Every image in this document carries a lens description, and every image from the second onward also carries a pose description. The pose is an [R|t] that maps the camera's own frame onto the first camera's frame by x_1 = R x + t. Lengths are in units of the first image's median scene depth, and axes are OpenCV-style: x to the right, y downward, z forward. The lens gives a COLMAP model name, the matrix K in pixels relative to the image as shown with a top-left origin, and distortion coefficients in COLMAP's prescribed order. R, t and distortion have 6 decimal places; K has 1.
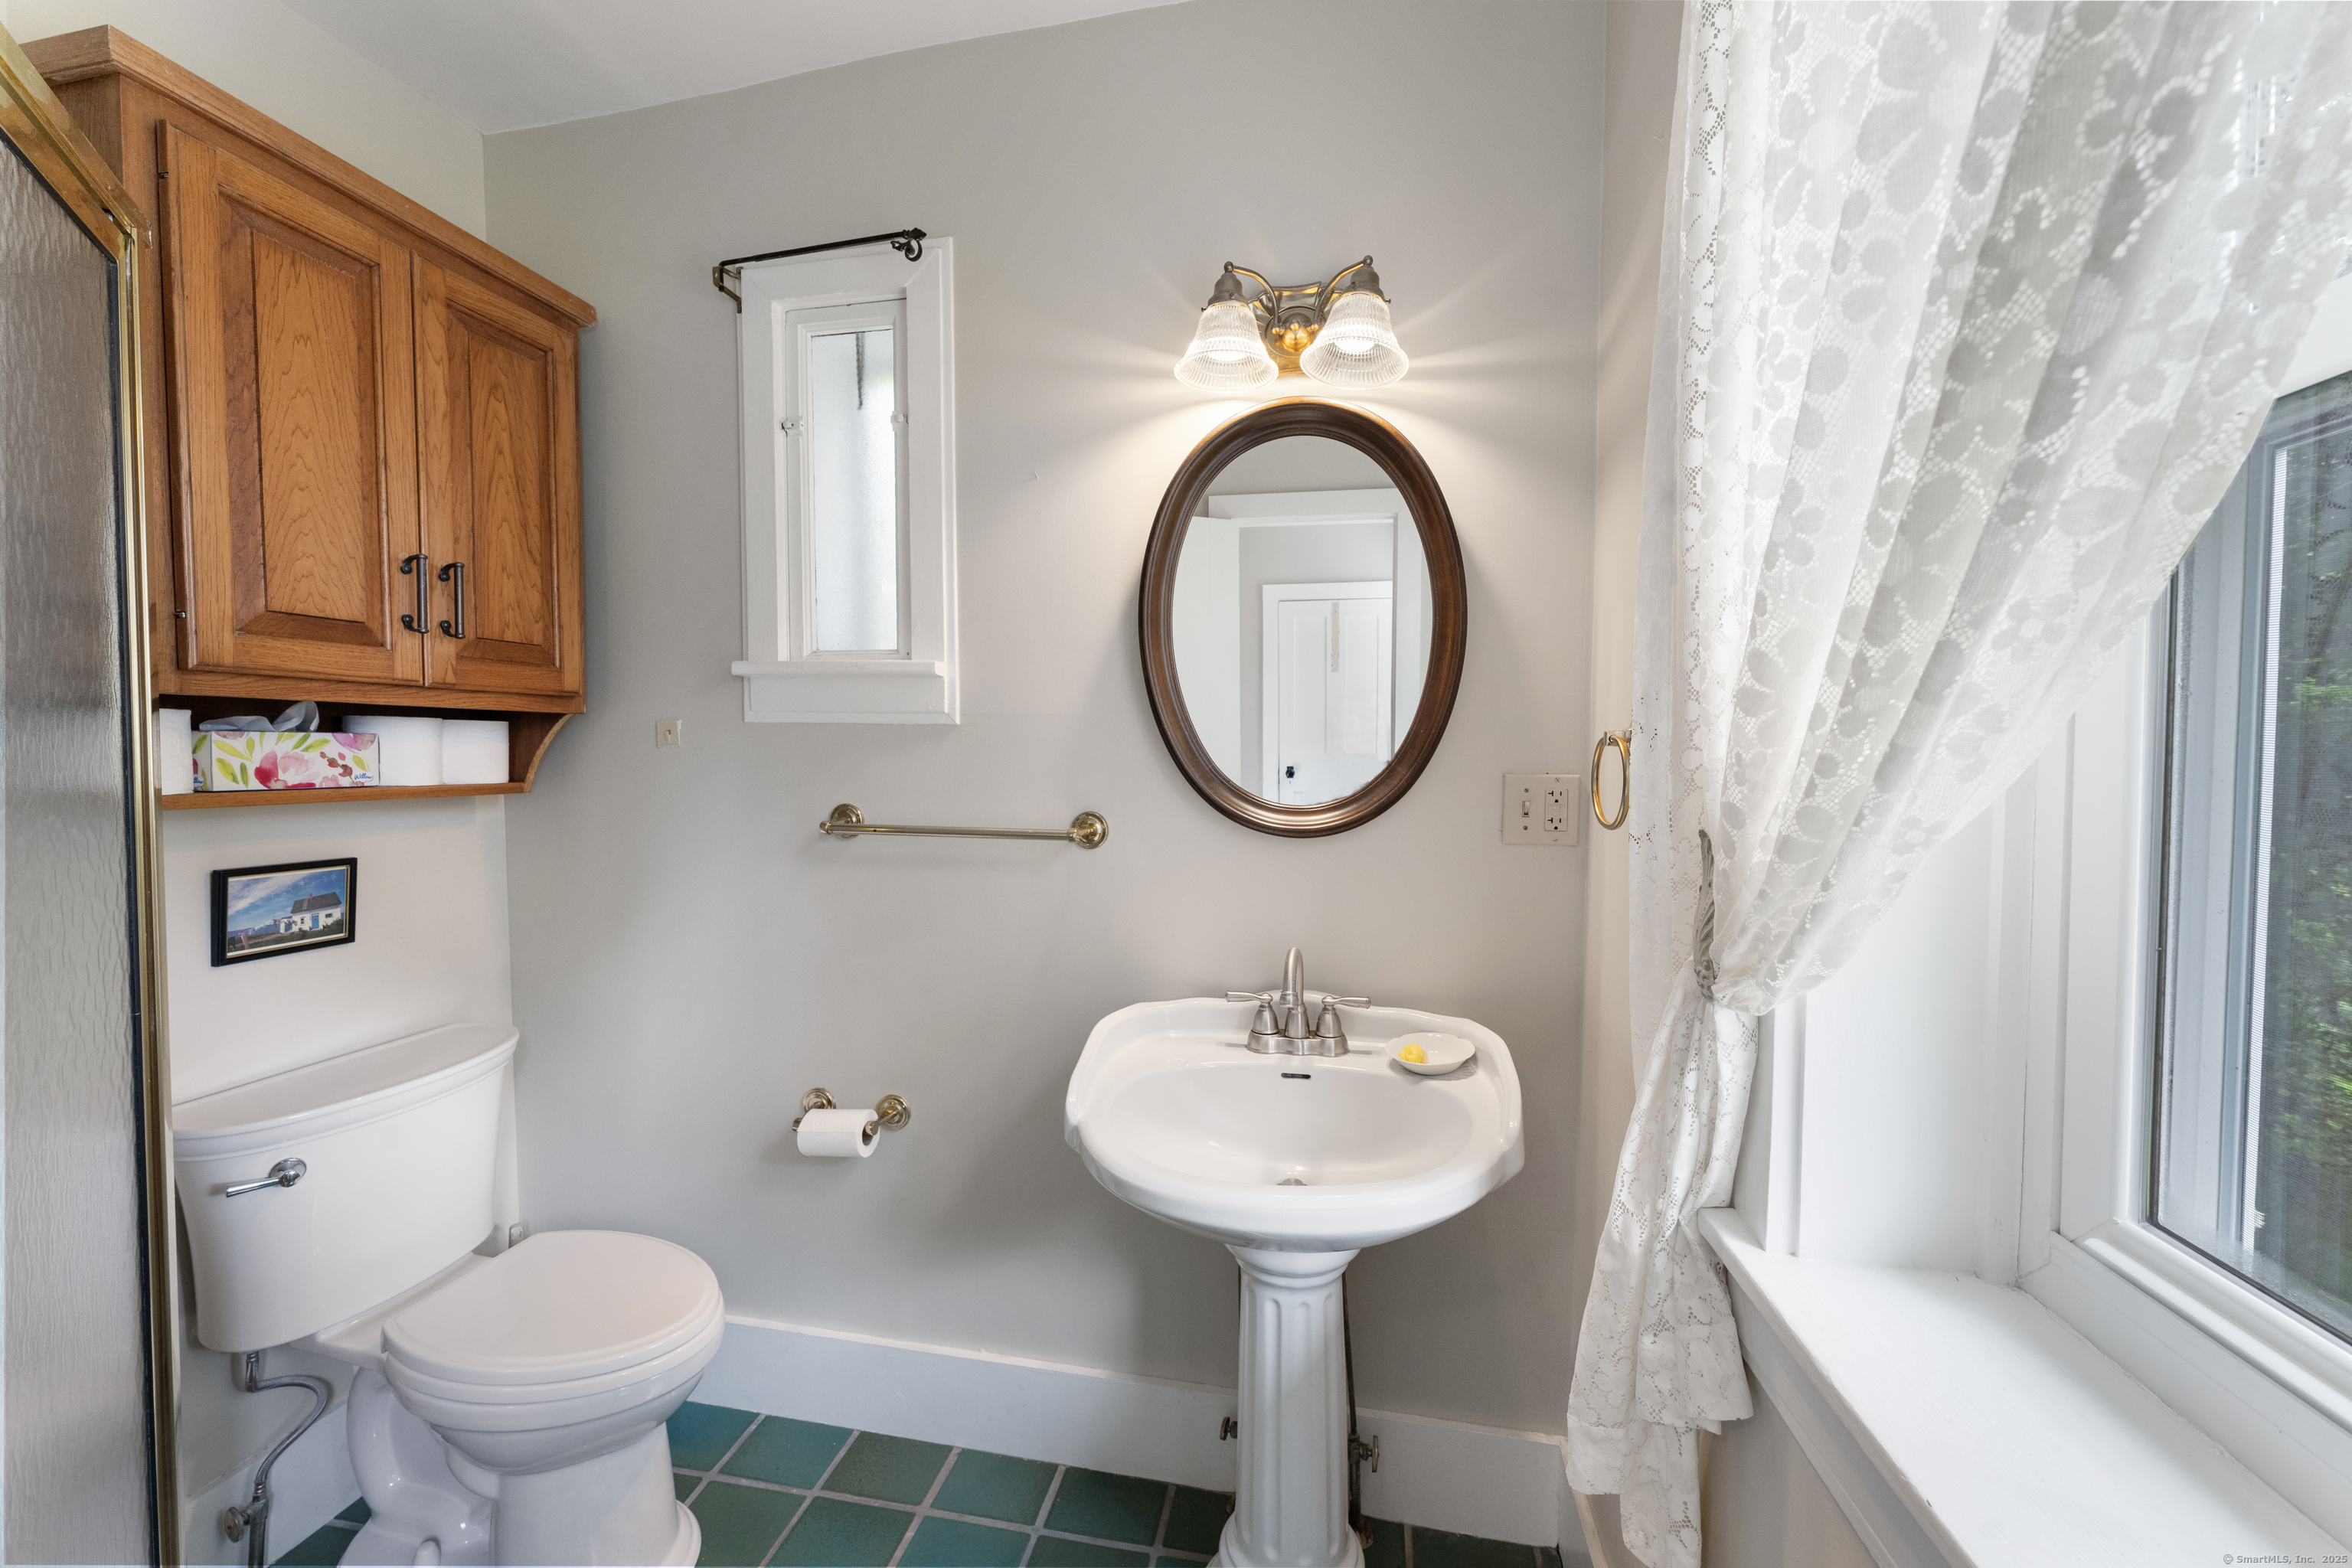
lens RADIAL K [[938.8, 0, 1170.1], [0, 938.8, 781.7], [0, 0, 1]] dist [-0.000557, -0.000048]
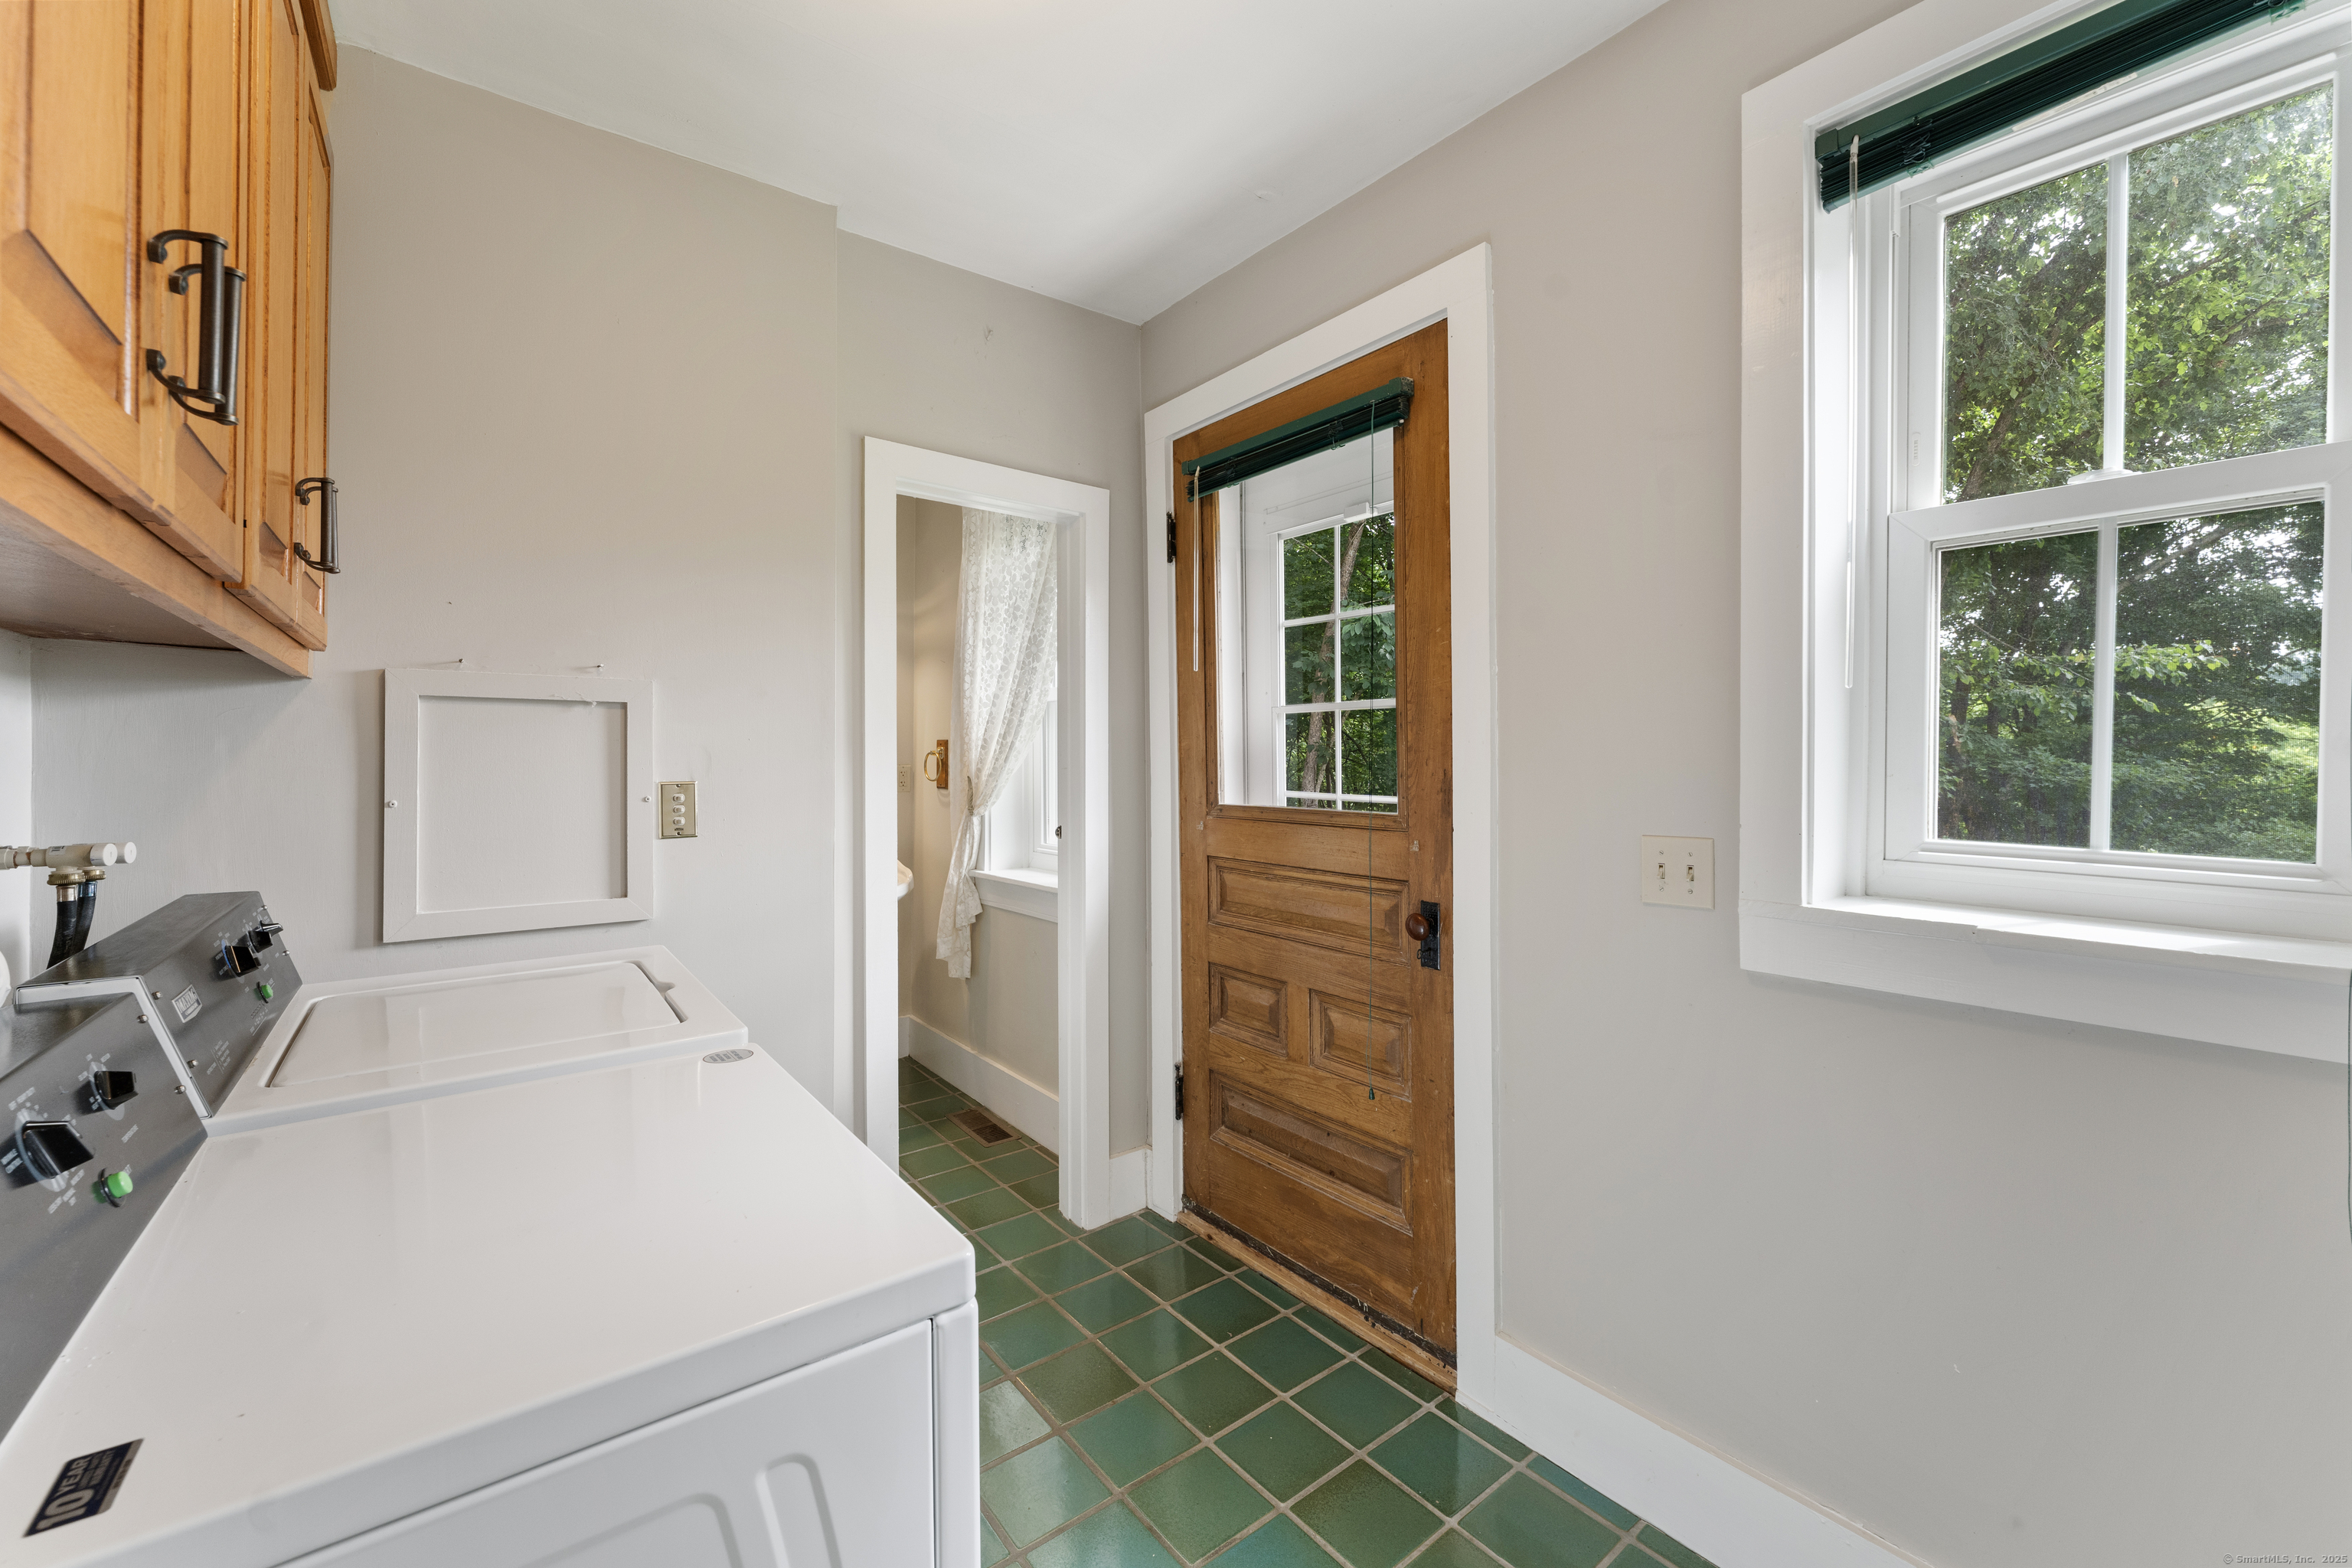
lens RADIAL K [[938.8, 0, 1178.7], [0, 938.8, 769.6], [0, 0, 1]] dist [-0.000557, -0.000048]
pose [[0.656928, -0.001725, 0.753951, -2.092115], [0.025395, 0.999481, -0.019840, 0.137448], [-0.753526, 0.032180, 0.656631, -2.601915]]
